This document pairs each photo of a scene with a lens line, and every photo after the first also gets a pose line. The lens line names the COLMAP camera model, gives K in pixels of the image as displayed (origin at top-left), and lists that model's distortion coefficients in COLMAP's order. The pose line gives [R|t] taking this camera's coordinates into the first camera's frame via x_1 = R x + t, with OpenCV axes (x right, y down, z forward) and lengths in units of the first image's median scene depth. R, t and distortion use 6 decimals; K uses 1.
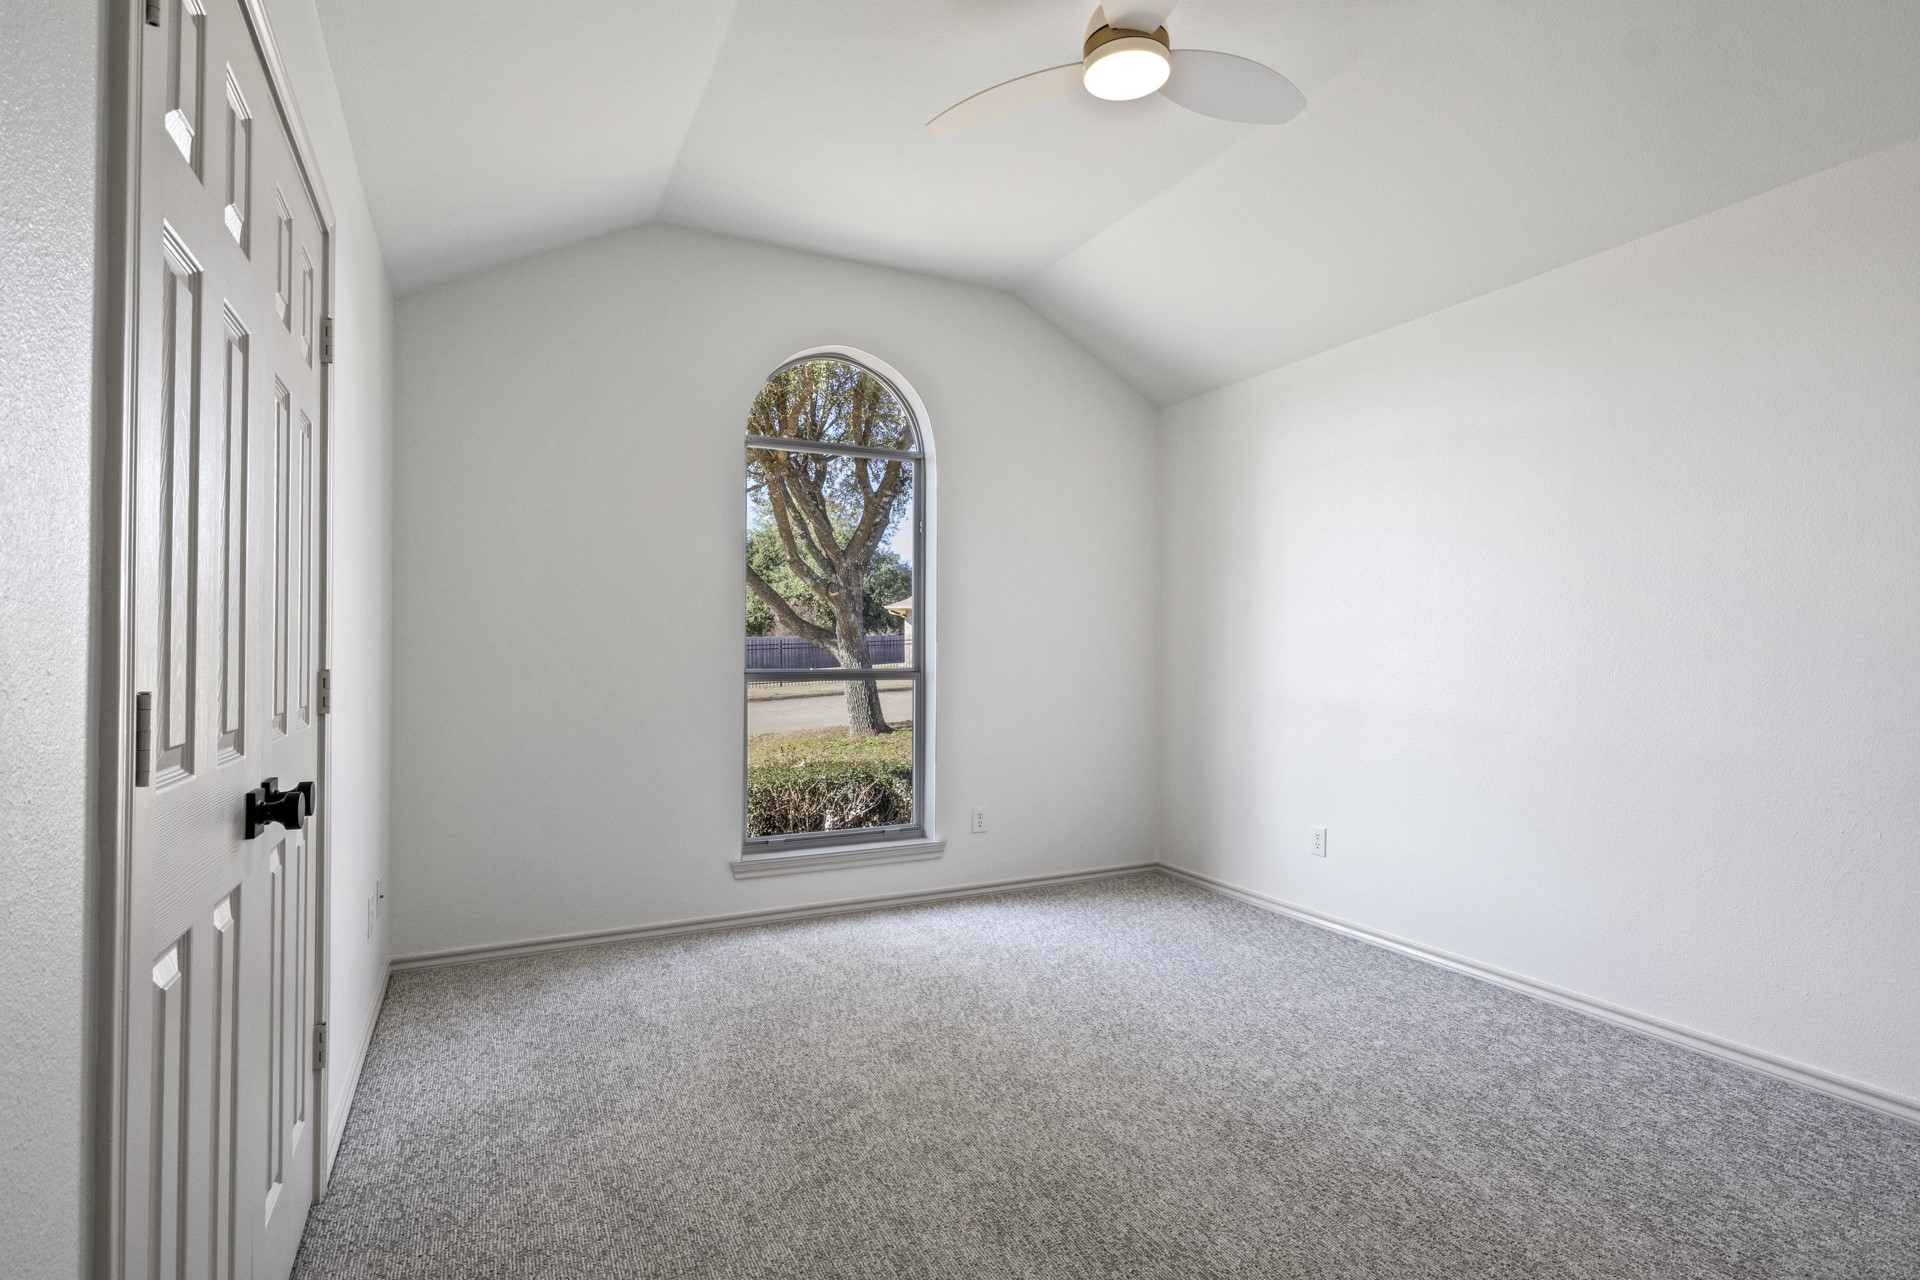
lens RADIAL K [[961.3, 0, 977.0], [0, 961.3, 641.1], [0, 0, 1]] dist [0.010841, 0.000612]
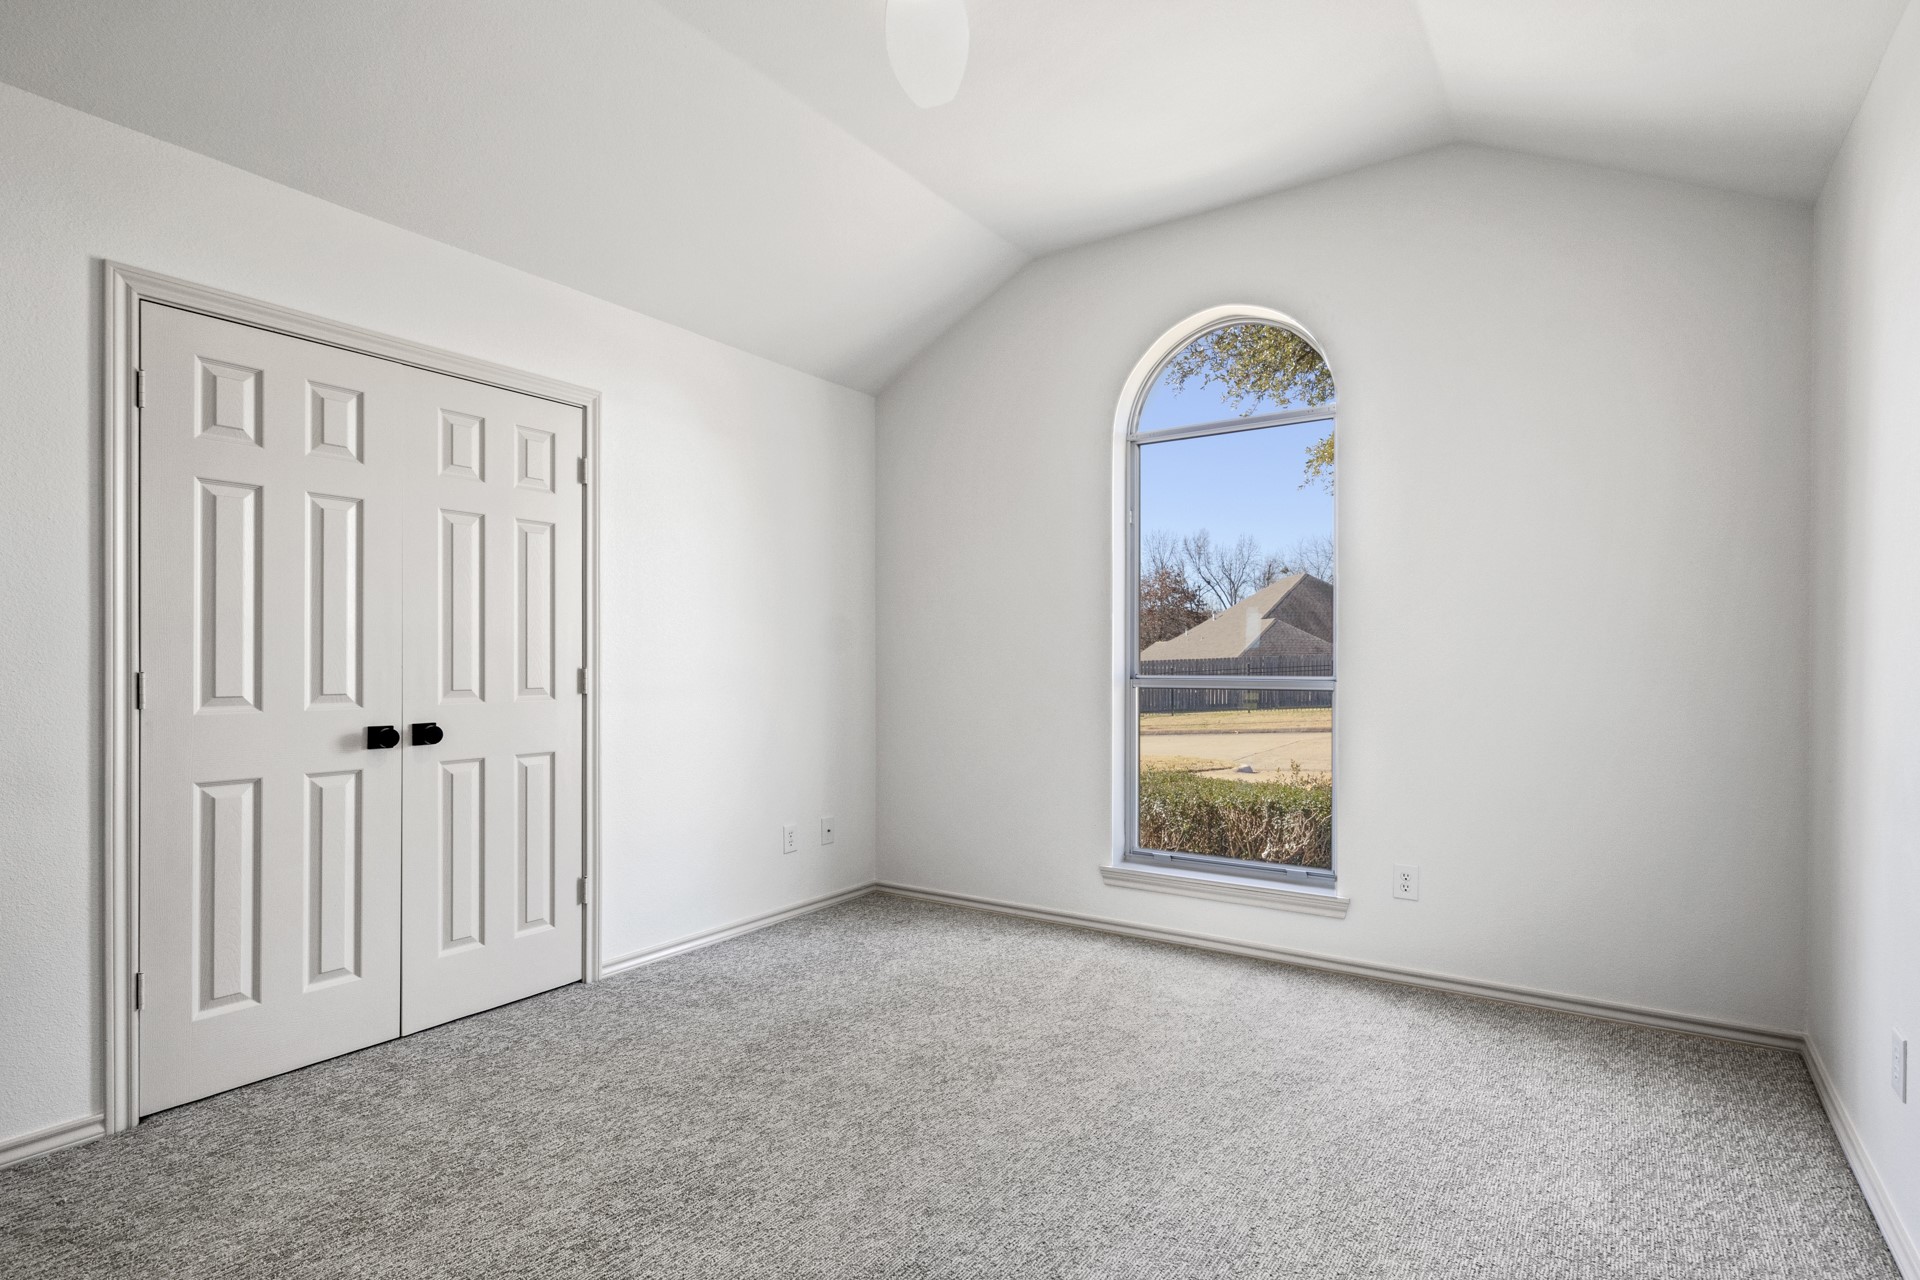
lens RADIAL K [[961.3, 0, 957.6], [0, 961.3, 648.6], [0, 0, 1]] dist [0.010841, 0.000612]
pose [[0.472738, -0.011590, -0.881127, 0.631761], [0.012354, 0.999902, -0.006525, 0.007765], [0.881116, -0.007801, 0.472835, 0.440193]]
